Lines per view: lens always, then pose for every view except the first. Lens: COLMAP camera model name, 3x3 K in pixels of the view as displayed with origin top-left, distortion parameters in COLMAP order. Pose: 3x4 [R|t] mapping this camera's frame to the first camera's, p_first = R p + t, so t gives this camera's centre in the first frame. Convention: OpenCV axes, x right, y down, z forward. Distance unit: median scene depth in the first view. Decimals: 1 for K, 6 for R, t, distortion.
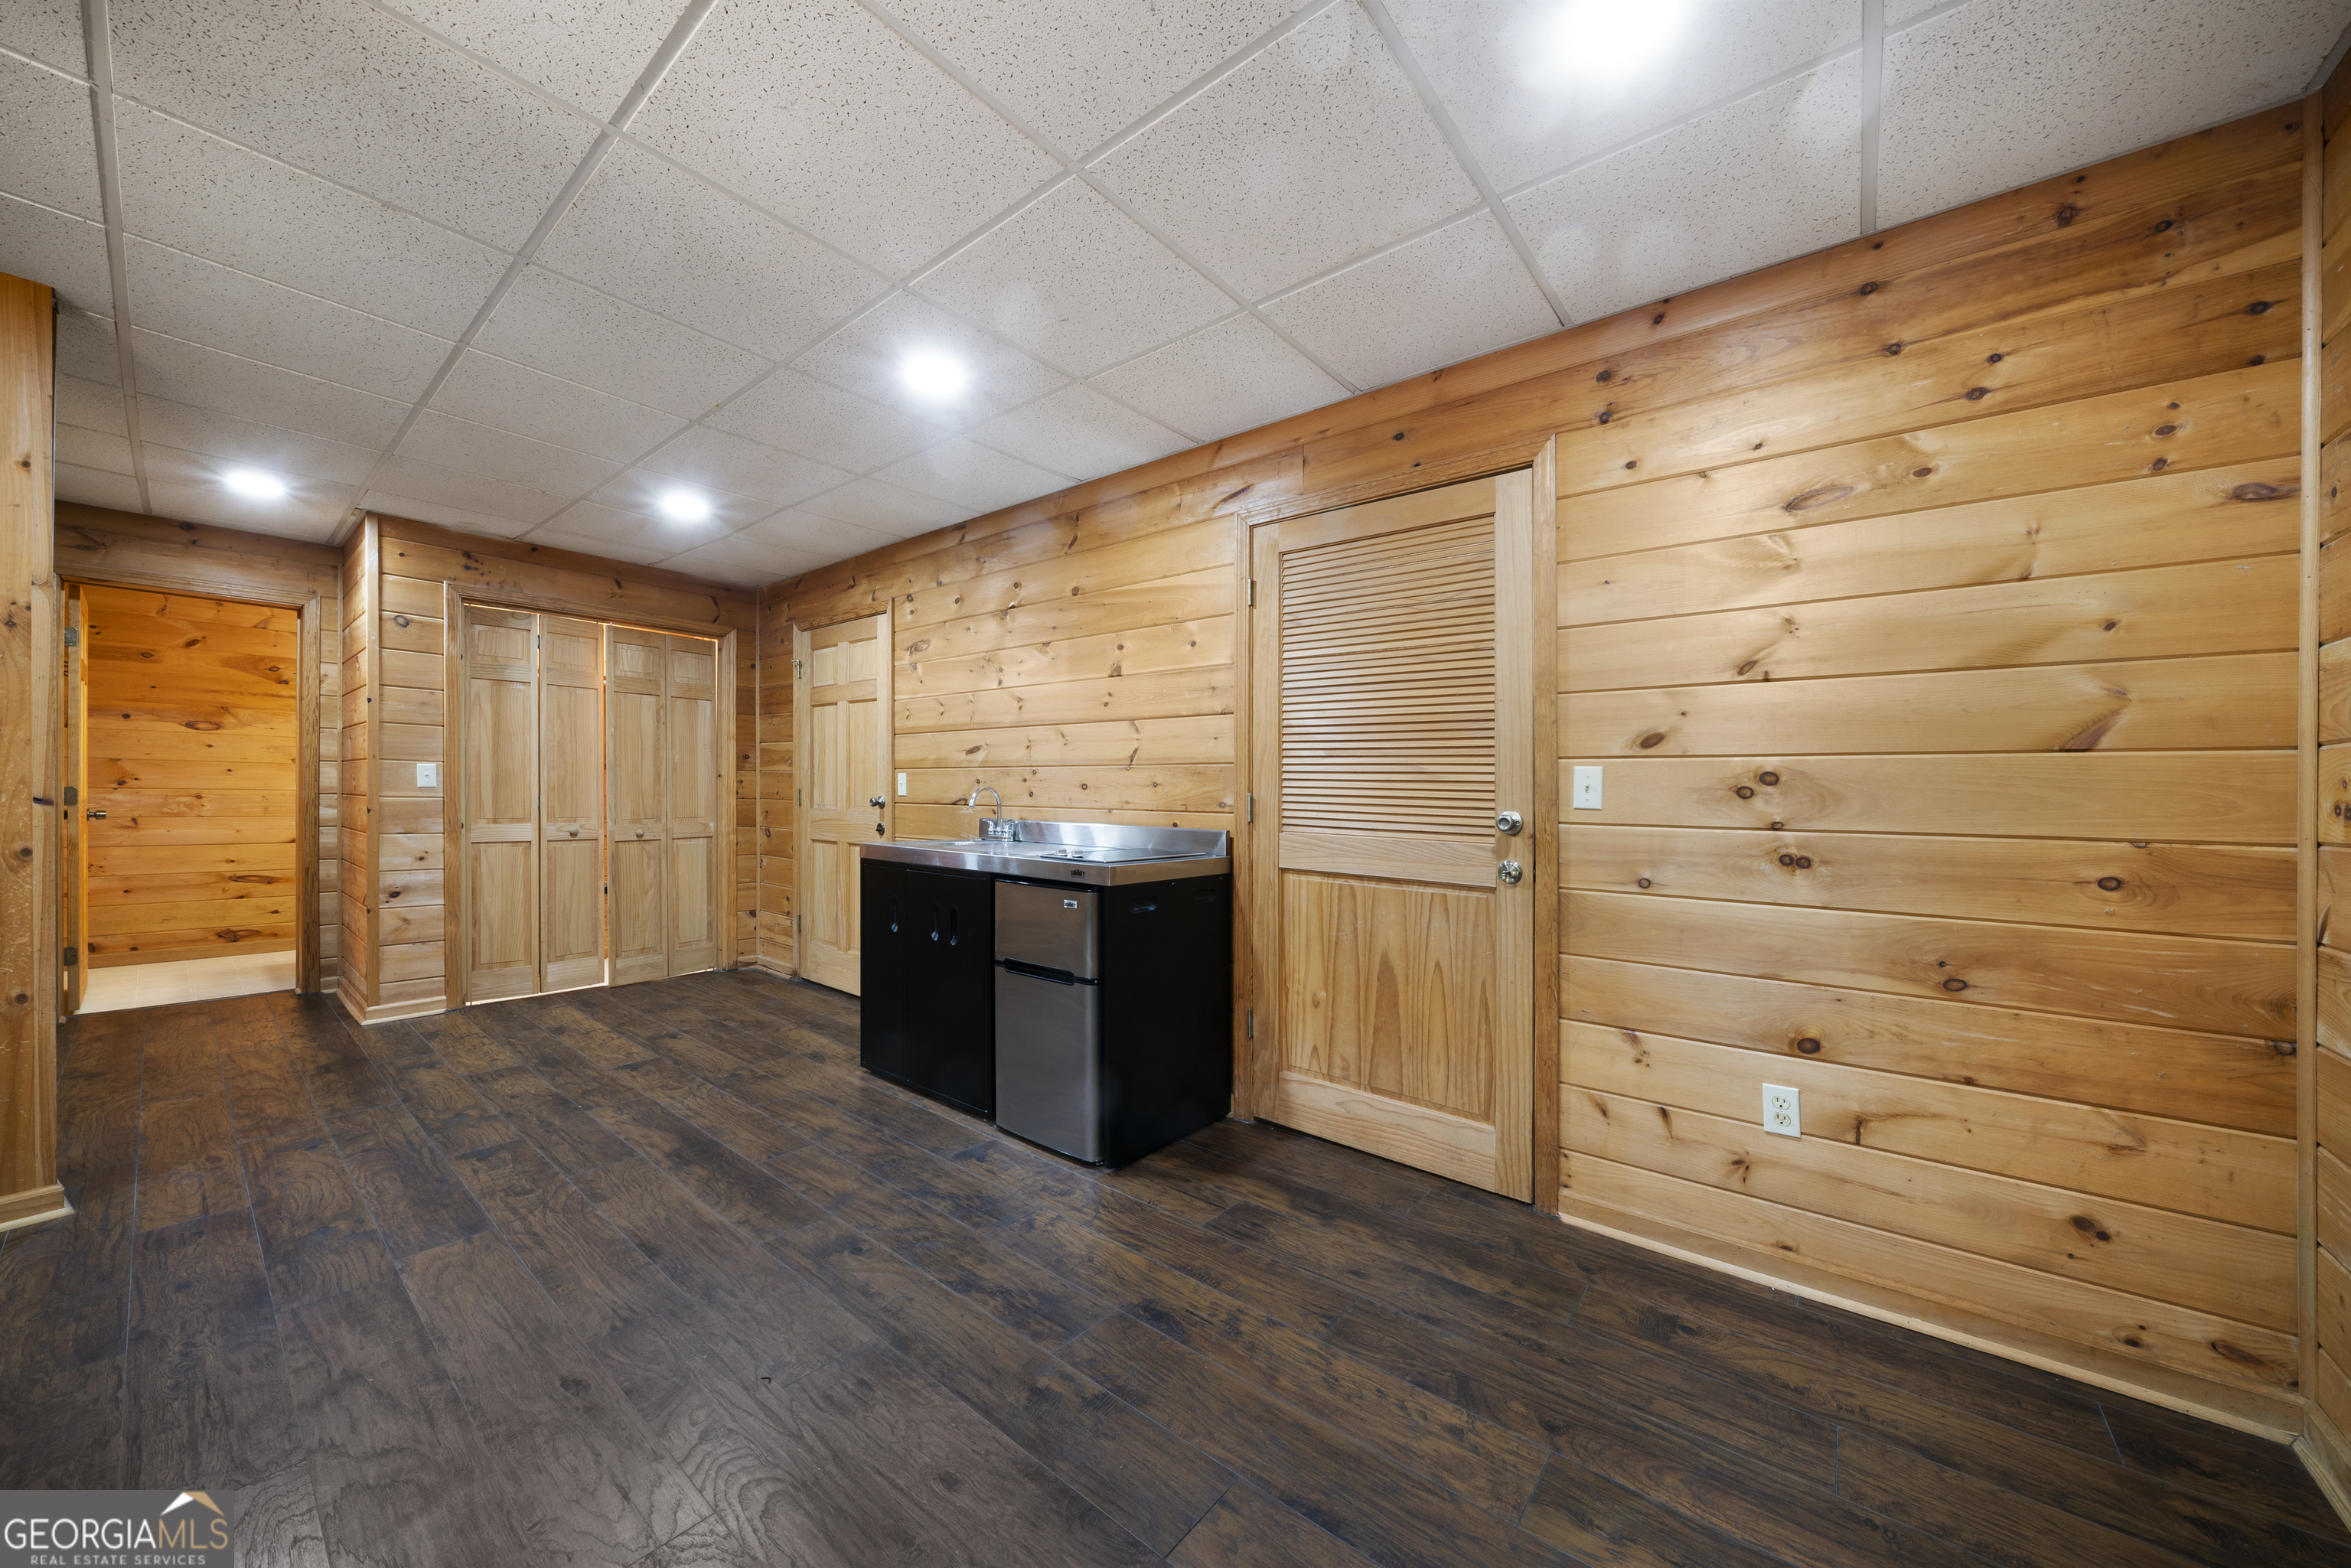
lens RADIAL K [[806.4, 0, 1189.4], [0, 806.4, 802.8], [0, 0, 1]] dist [-0.005271, 0.000003]
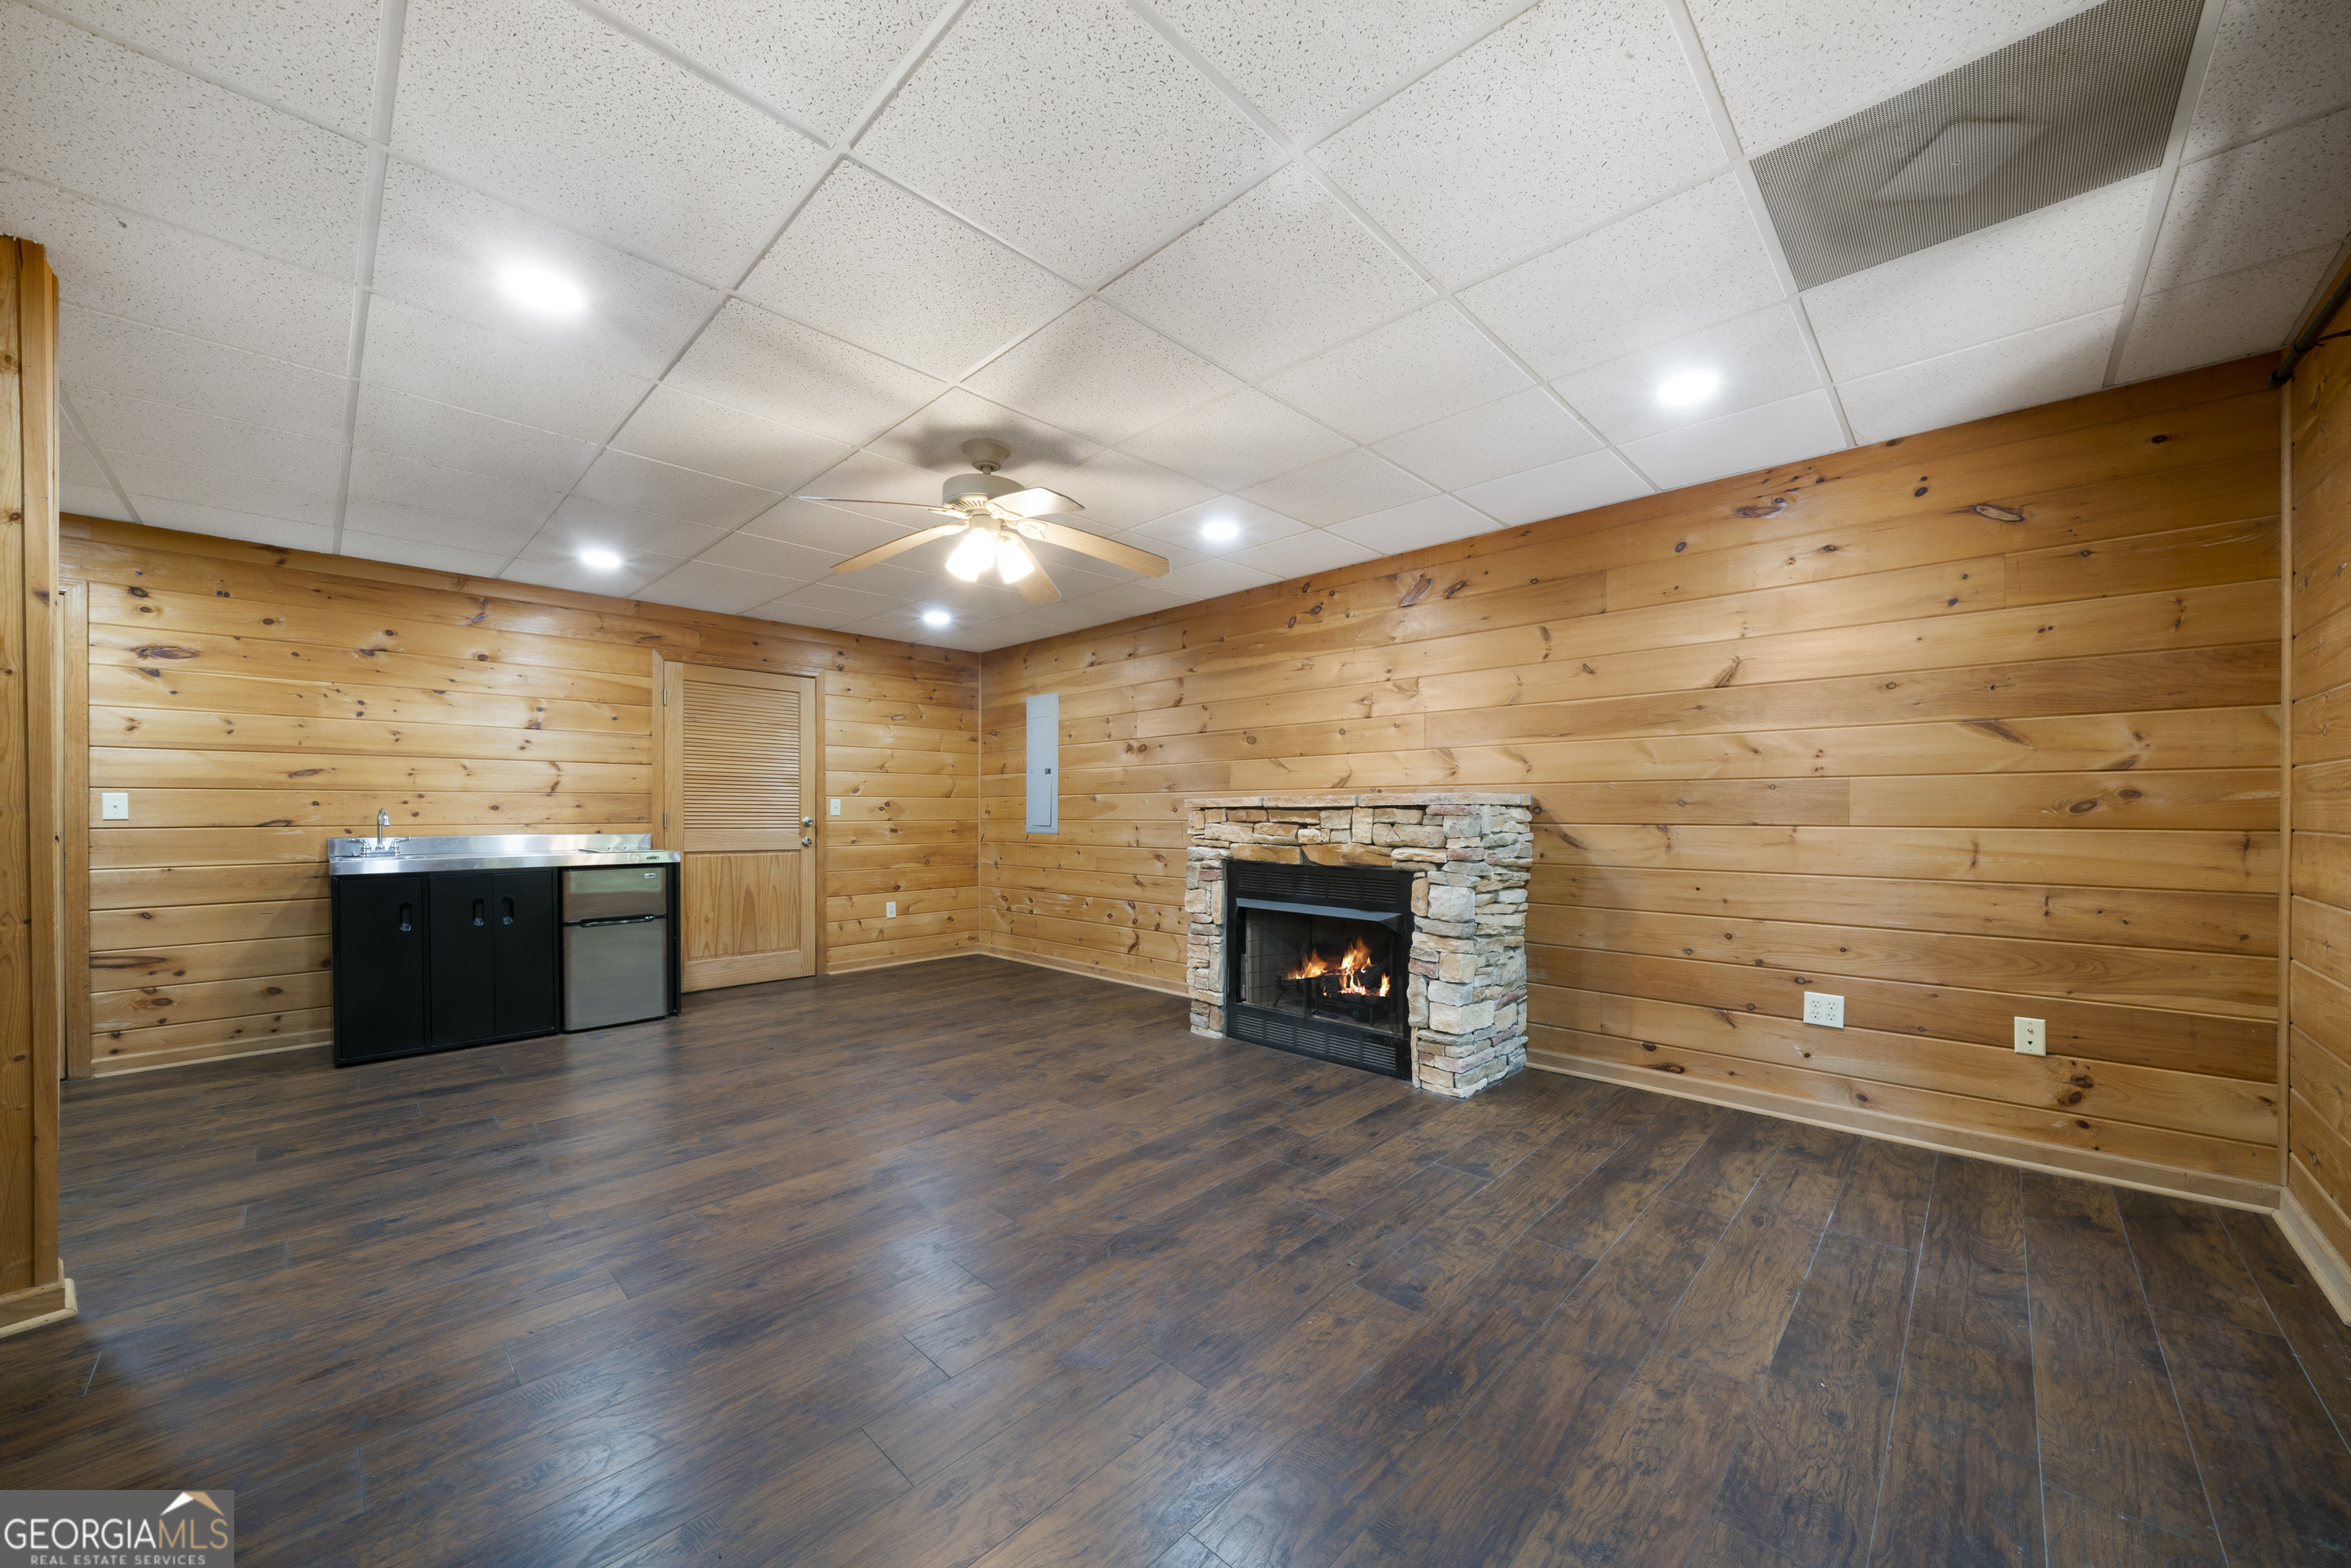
lens RADIAL K [[857.0, 0, 1180.9], [0, 857.0, 794.8], [0, 0, 1]] dist [0.000583, 0.000012]
pose [[0.094689, -0.000994, 0.995506, -2.148296], [0.005536, 0.999985, 0.000472, -0.053708], [-0.995492, 0.005467, 0.094693, -0.383970]]
